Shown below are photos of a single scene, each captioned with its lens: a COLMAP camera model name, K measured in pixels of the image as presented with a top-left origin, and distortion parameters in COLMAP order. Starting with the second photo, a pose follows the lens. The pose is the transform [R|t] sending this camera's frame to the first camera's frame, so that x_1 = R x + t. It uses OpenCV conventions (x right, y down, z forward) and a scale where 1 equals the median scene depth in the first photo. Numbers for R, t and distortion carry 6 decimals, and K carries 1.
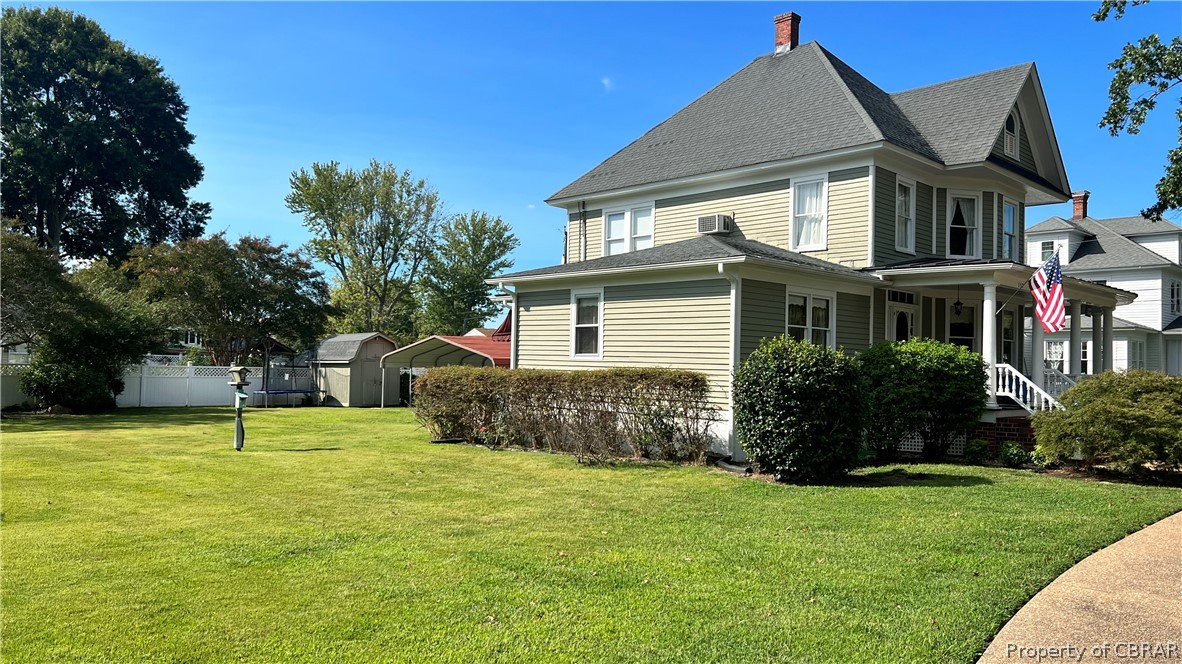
lens RADIAL K [[892.4, 0, 591.0], [0, 892.4, 332.0], [0, 0, 1]] dist [0.066107, -0.059922]
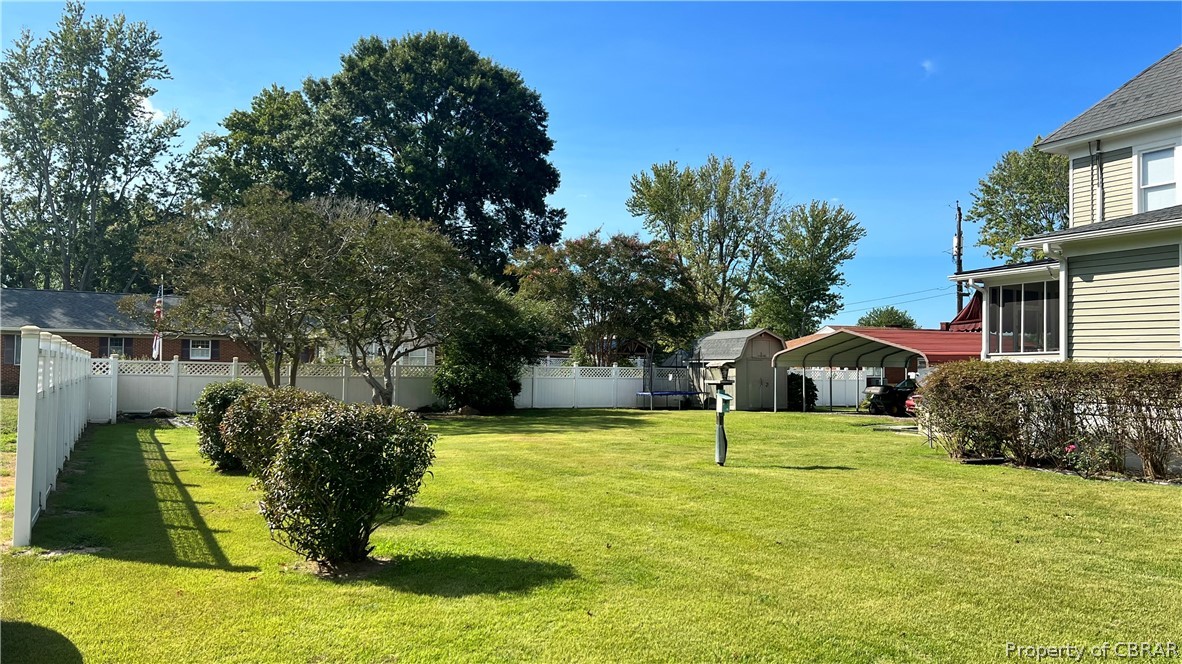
lens RADIAL K [[877.5, 0, 591.0], [0, 877.5, 332.0], [0, 0, 1]] dist [0.130126, -0.165058]
pose [[0.945569, -0.022968, -0.324611, -0.088780], [0.021715, 0.999736, -0.007485, 0.005662], [0.324698, 0.000028, 0.945818, 0.078990]]
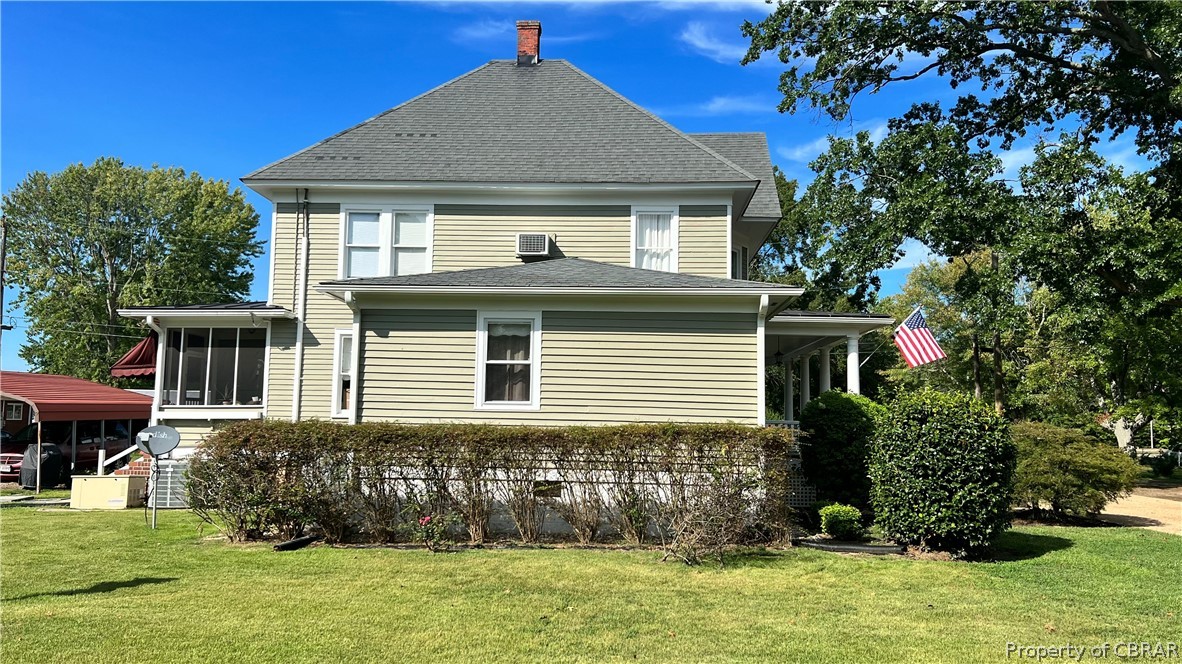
lens RADIAL K [[892.4, 0, 591.0], [0, 892.4, 332.0], [0, 0, 1]] dist [0.066107, -0.059922]
pose [[0.731945, 0.062239, 0.678515, -0.172037], [-0.028421, 0.997741, -0.060862, 0.004046], [-0.680771, 0.025264, 0.732061, 0.163668]]
